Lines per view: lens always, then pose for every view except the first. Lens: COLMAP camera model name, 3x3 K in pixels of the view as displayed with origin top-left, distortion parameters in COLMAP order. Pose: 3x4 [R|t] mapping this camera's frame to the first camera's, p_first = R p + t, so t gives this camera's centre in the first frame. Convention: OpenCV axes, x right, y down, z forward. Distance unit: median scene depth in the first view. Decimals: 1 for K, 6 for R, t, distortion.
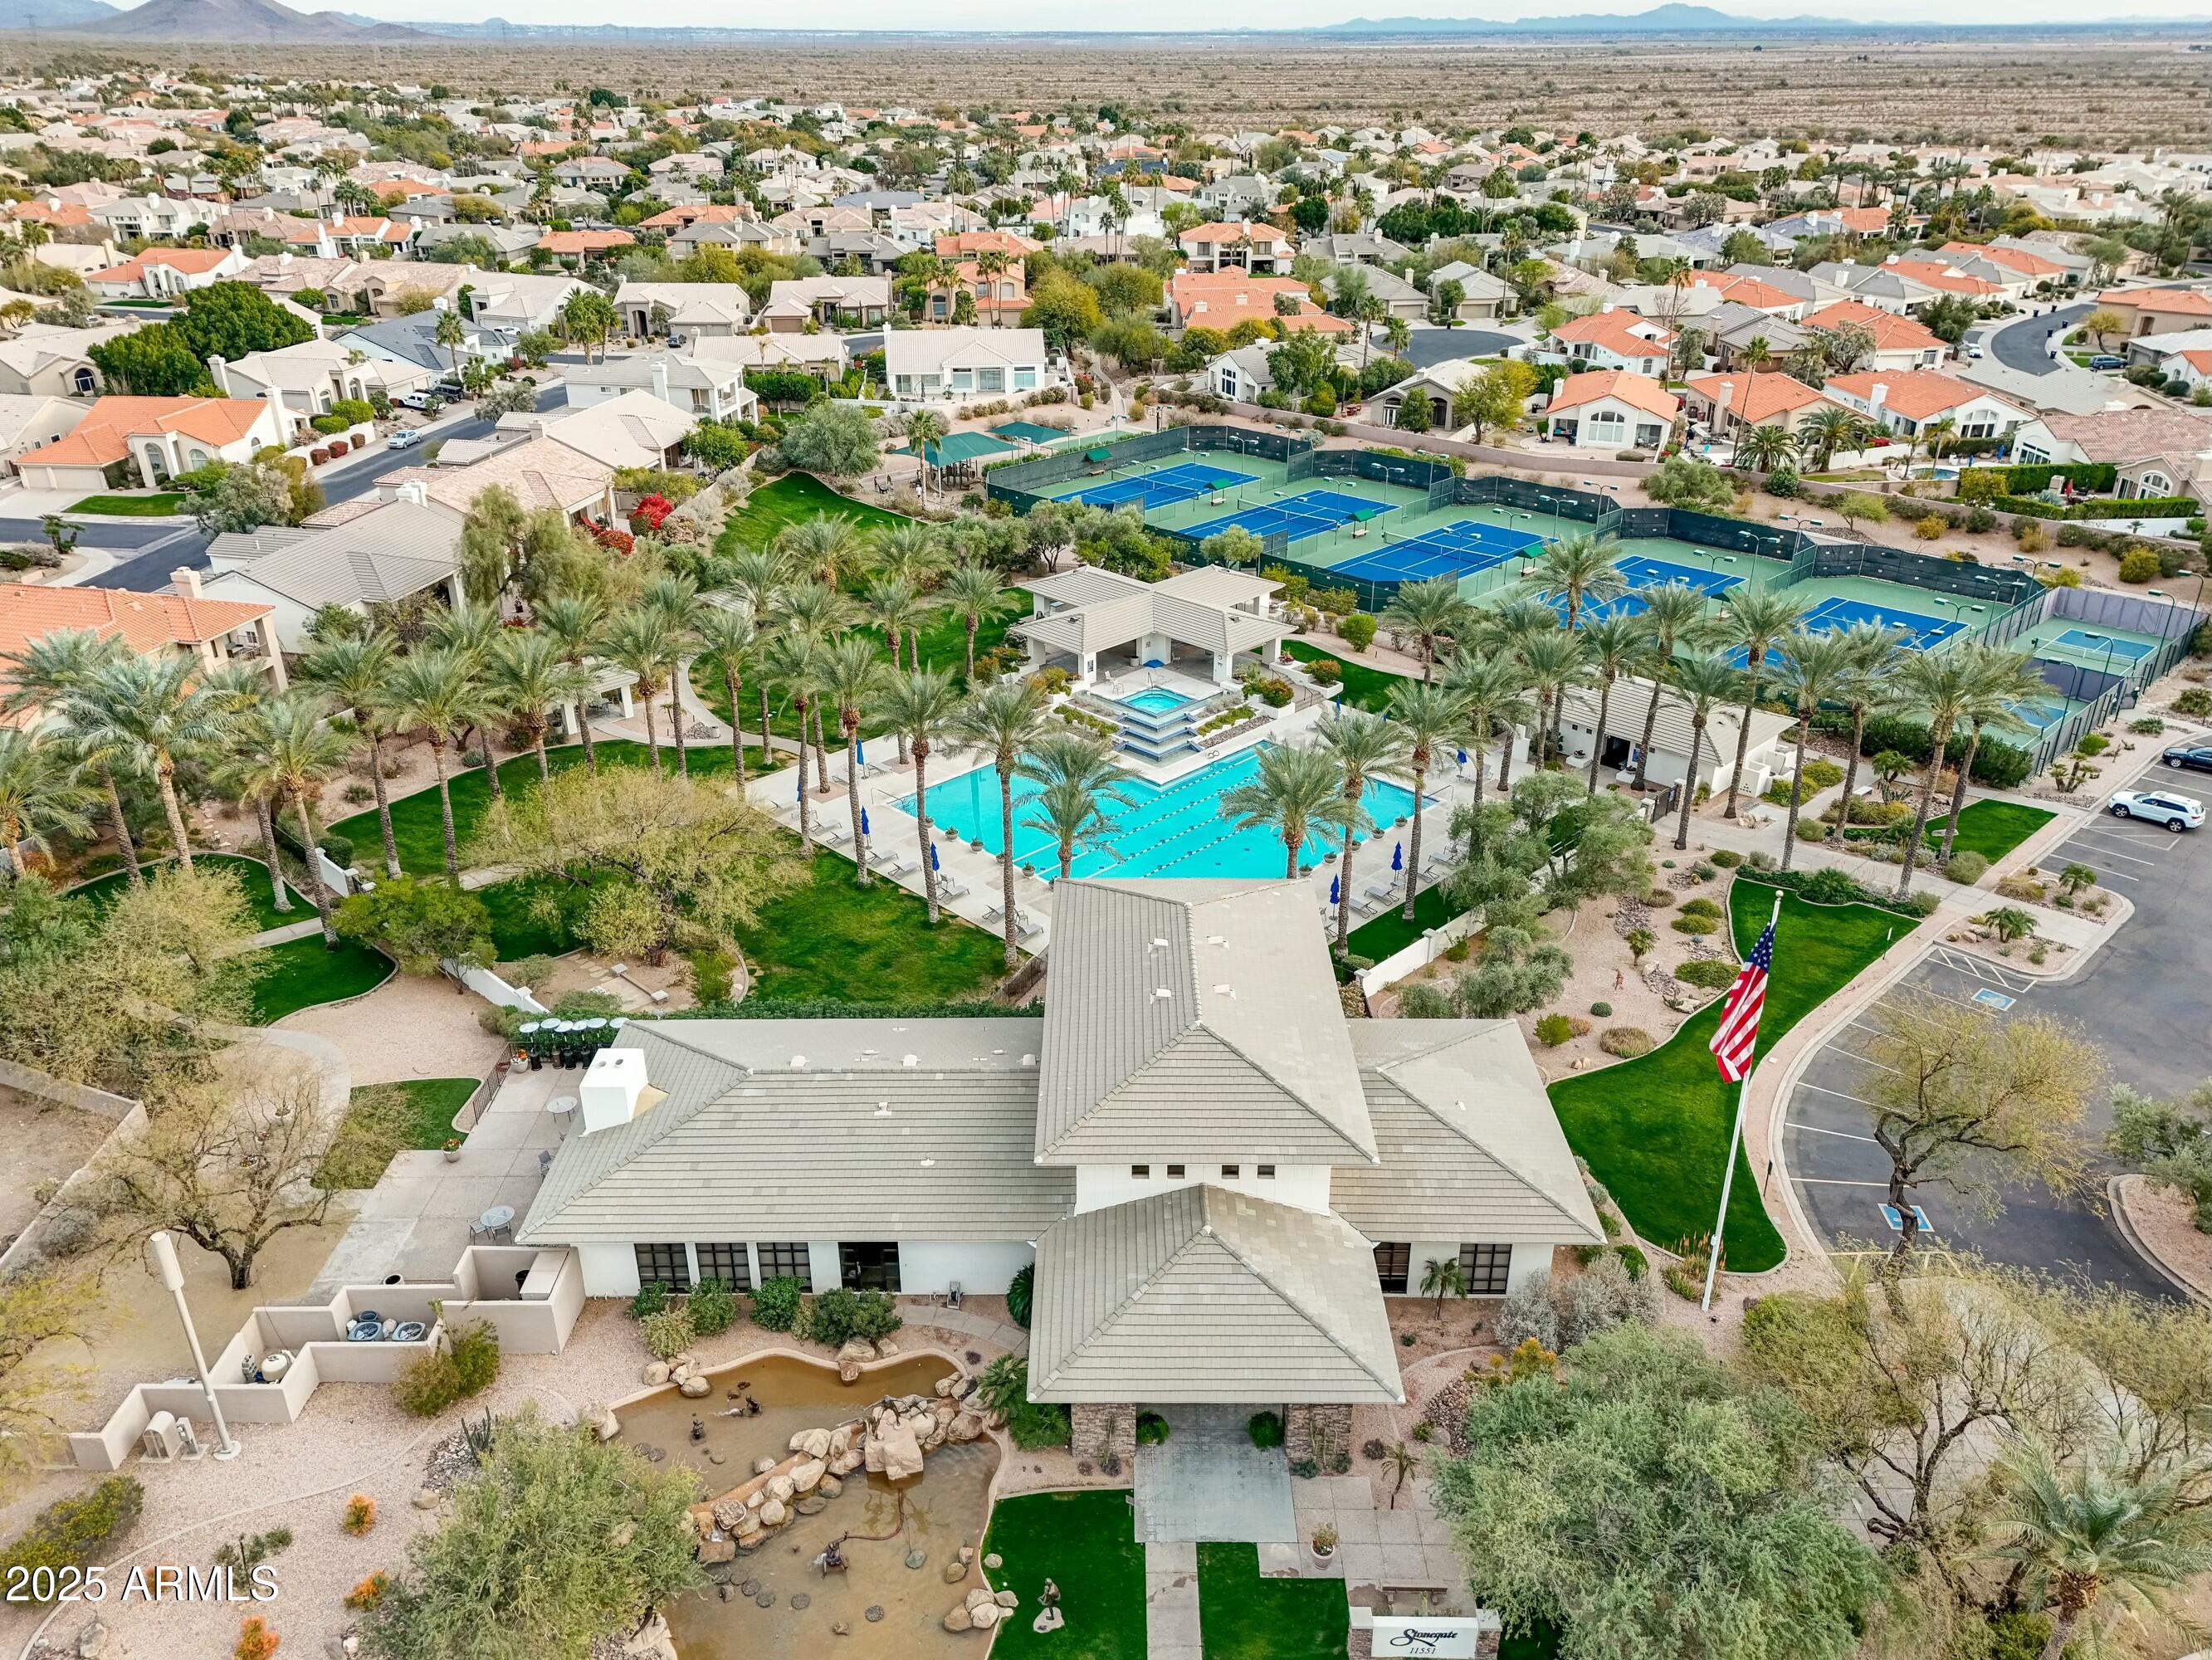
lens RADIAL K [[1556.8, 0, 1112.9], [0, 1556.8, 832.9], [0, 0, 1]] dist [0.023359, -0.005156]
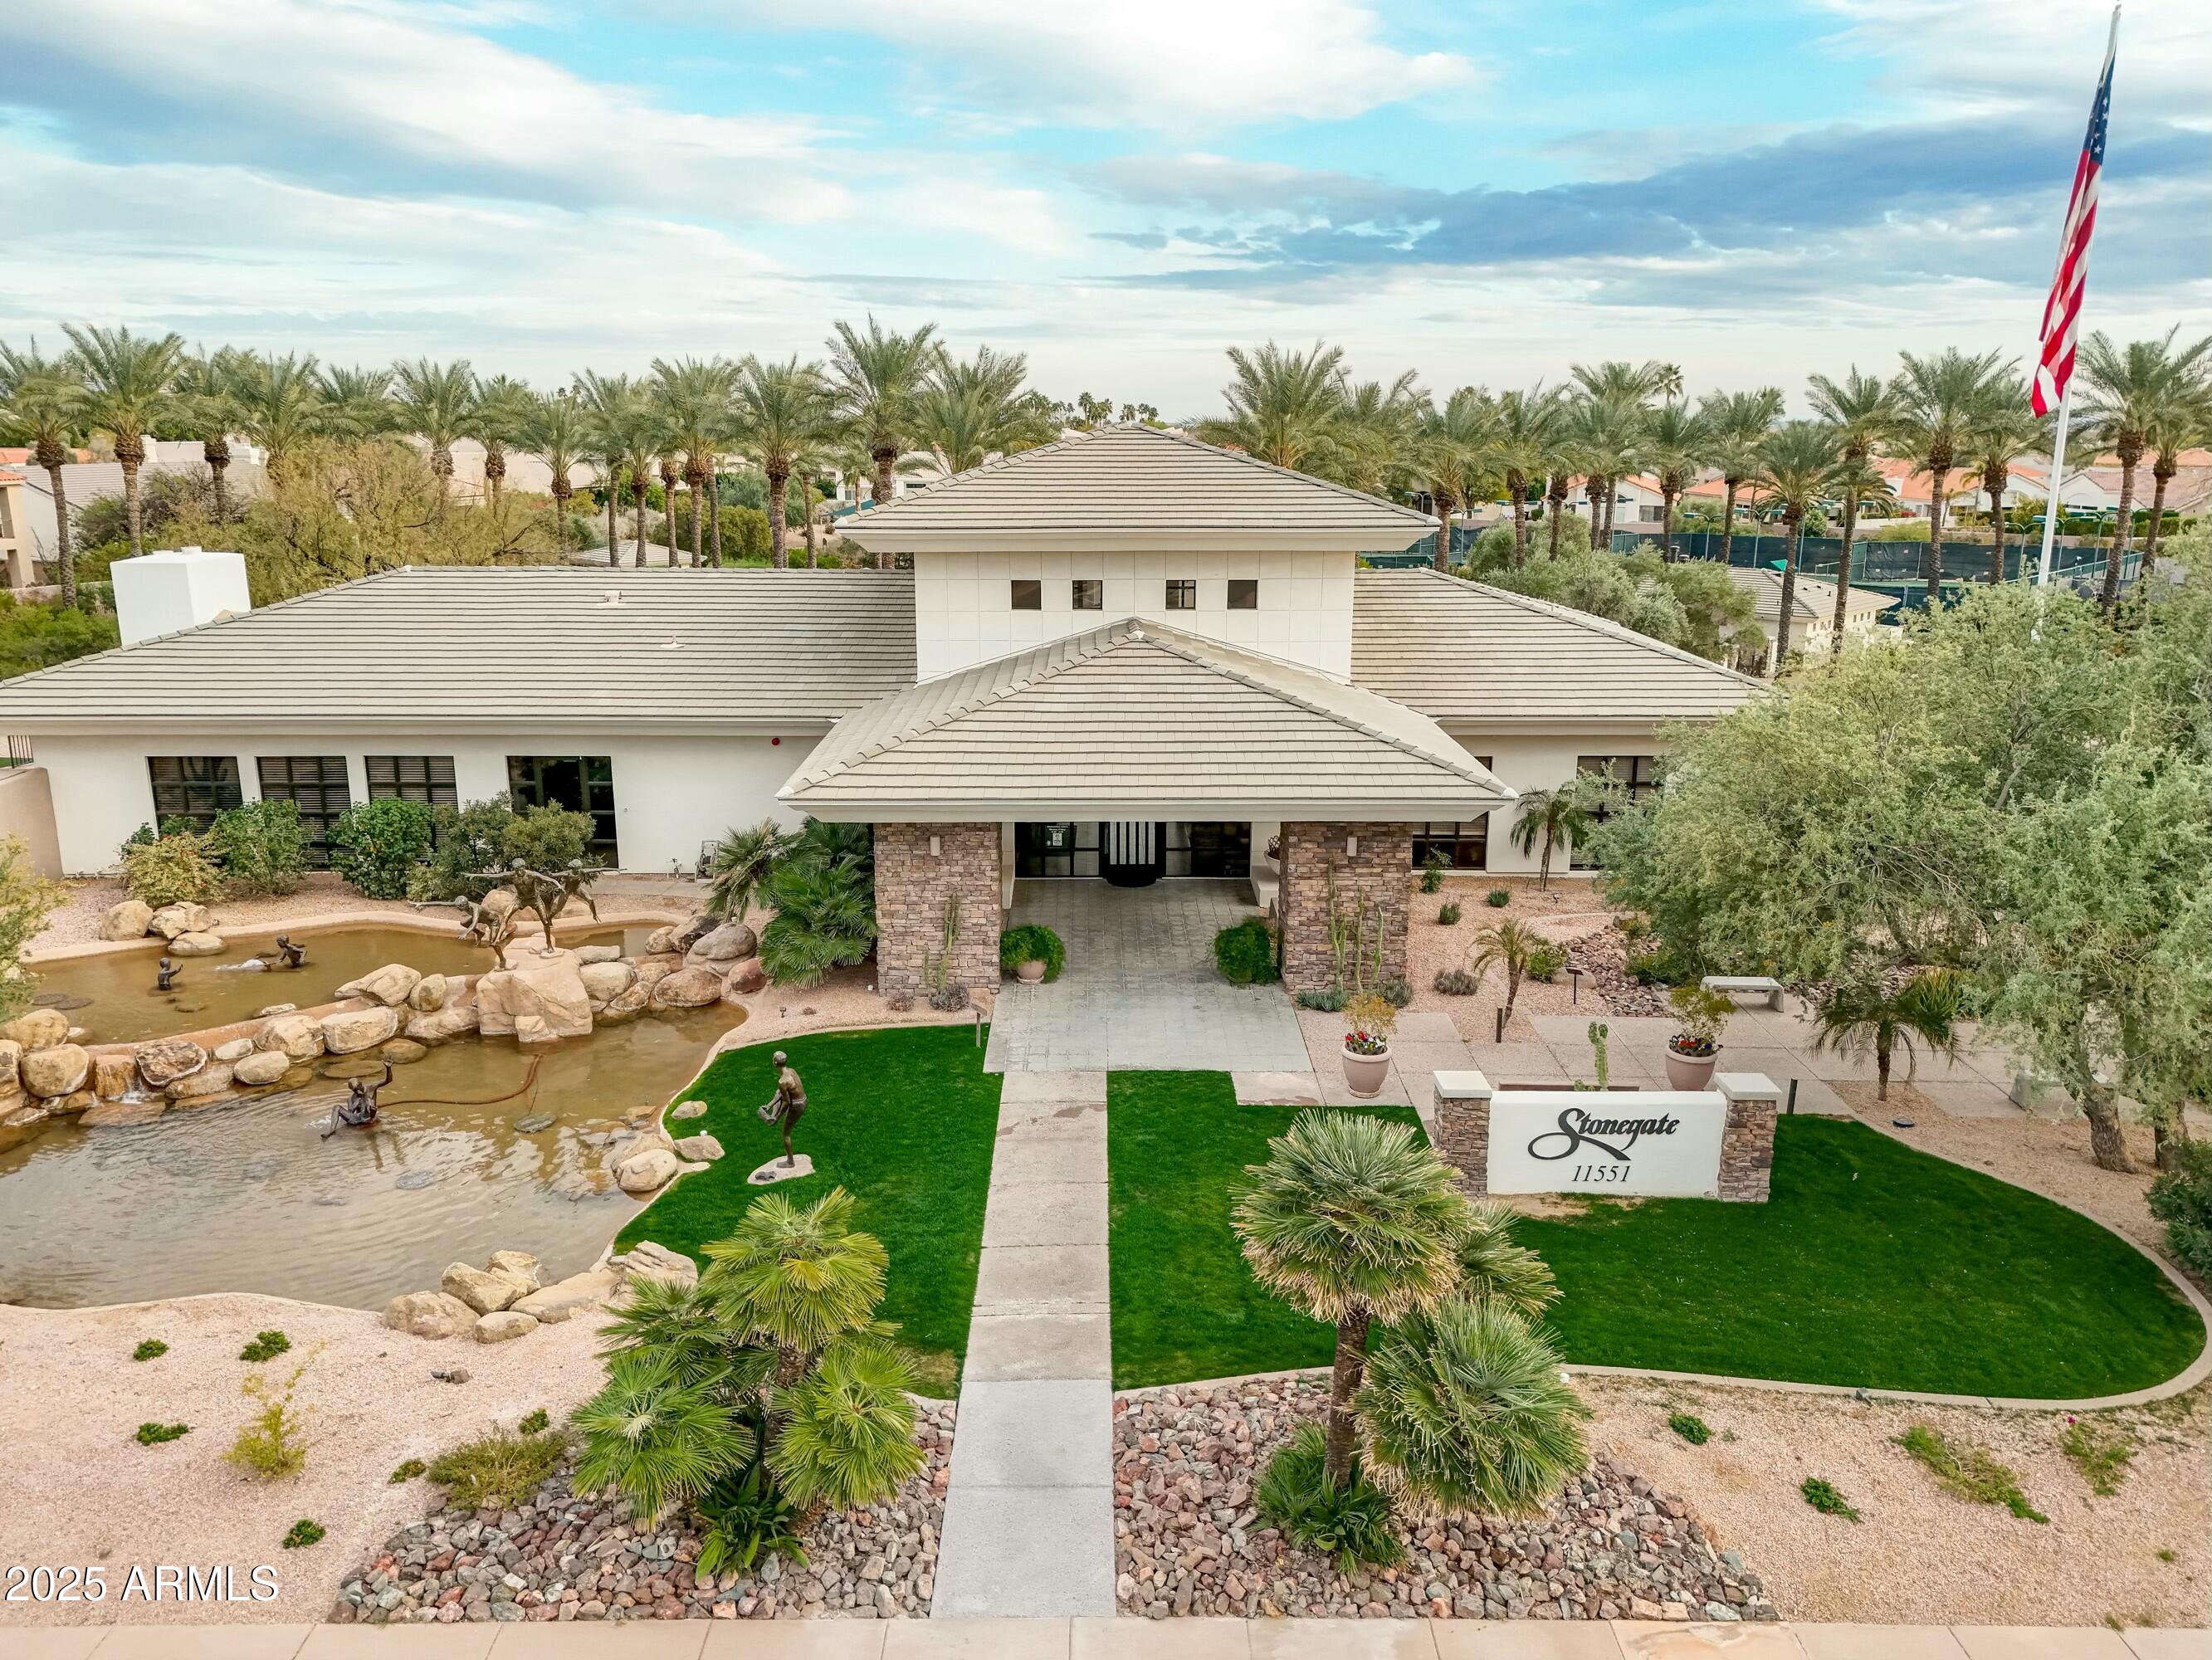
lens RADIAL K [[1556.8, 0, 1123.0], [0, 1556.8, 823.1], [0, 0, 1]] dist [0.023359, -0.005156]
pose [[0.999911, -0.004497, 0.012526, 0.050829], [0.007429, 0.969501, -0.244976, 0.485873], [-0.011042, 0.245047, 0.969448, 0.496142]]
